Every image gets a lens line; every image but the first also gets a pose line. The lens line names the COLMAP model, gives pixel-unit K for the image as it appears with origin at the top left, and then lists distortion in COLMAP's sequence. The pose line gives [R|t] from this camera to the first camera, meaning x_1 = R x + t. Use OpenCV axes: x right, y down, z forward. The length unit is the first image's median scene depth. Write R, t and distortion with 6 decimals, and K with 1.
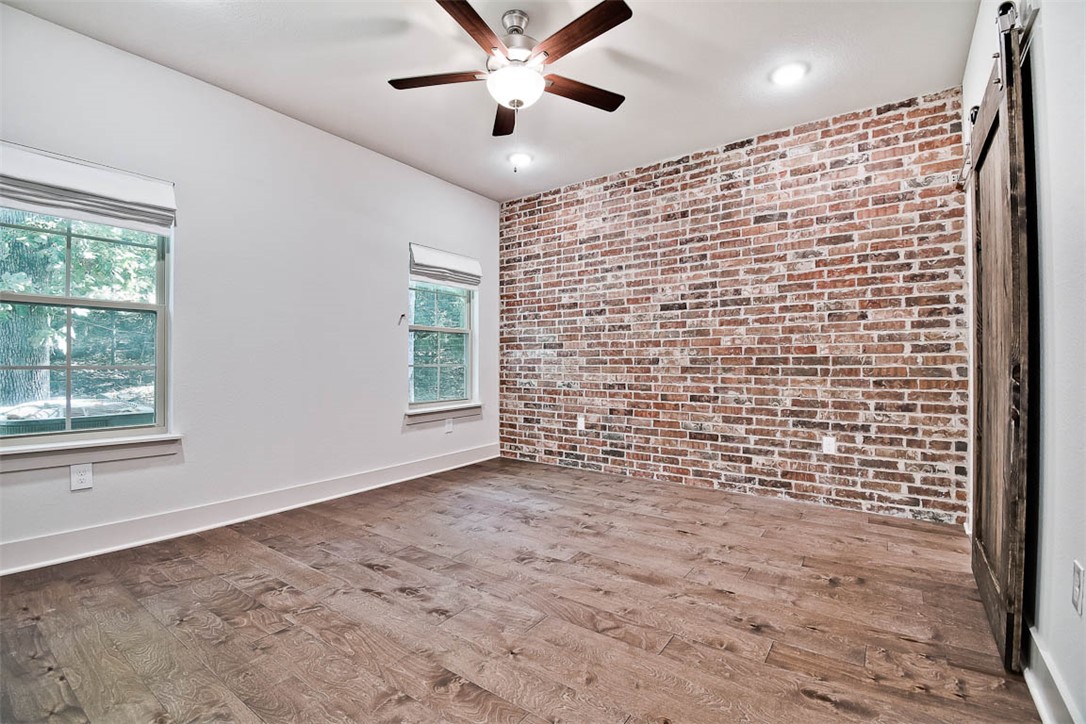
lens RADIAL K [[481.0, 0, 543.0], [0, 481.0, 362.0], [0, 0, 1]] dist [0.000198, -0.000910]
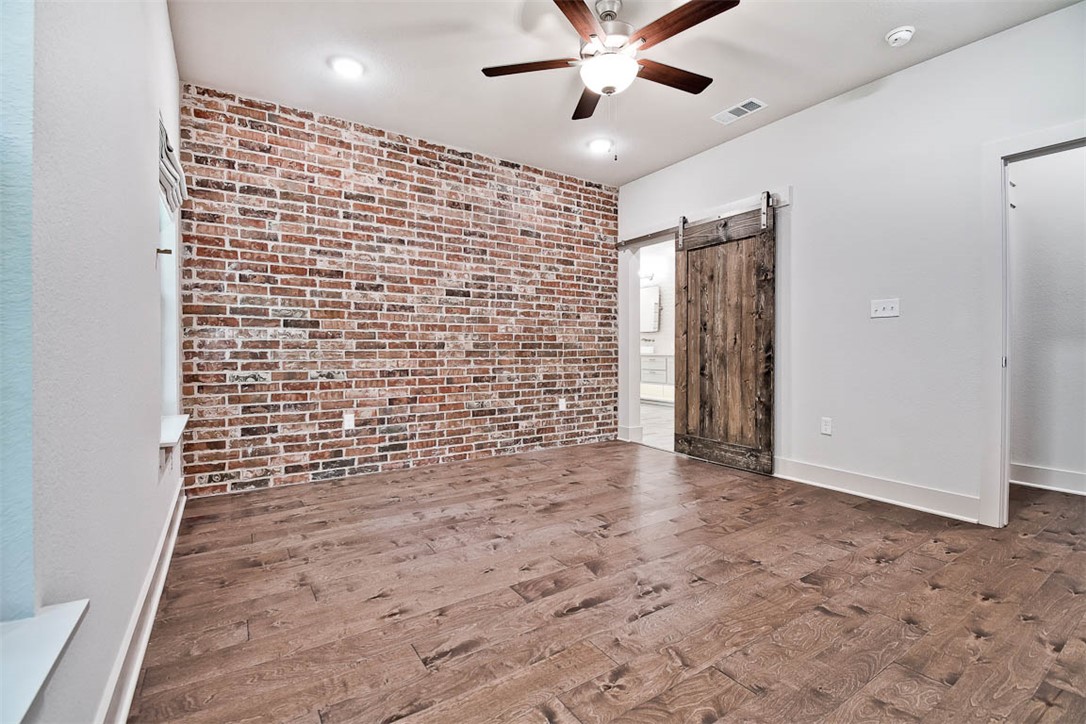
lens RADIAL K [[481.0, 0, 543.0], [0, 481.0, 362.0], [0, 0, 1]] dist [0.000198, -0.000910]
pose [[0.345948, -0.025596, 0.937904, -0.674393], [-0.002462, 0.999600, 0.028188, 0.004382], [-0.938250, -0.012060, 0.345747, 0.488292]]
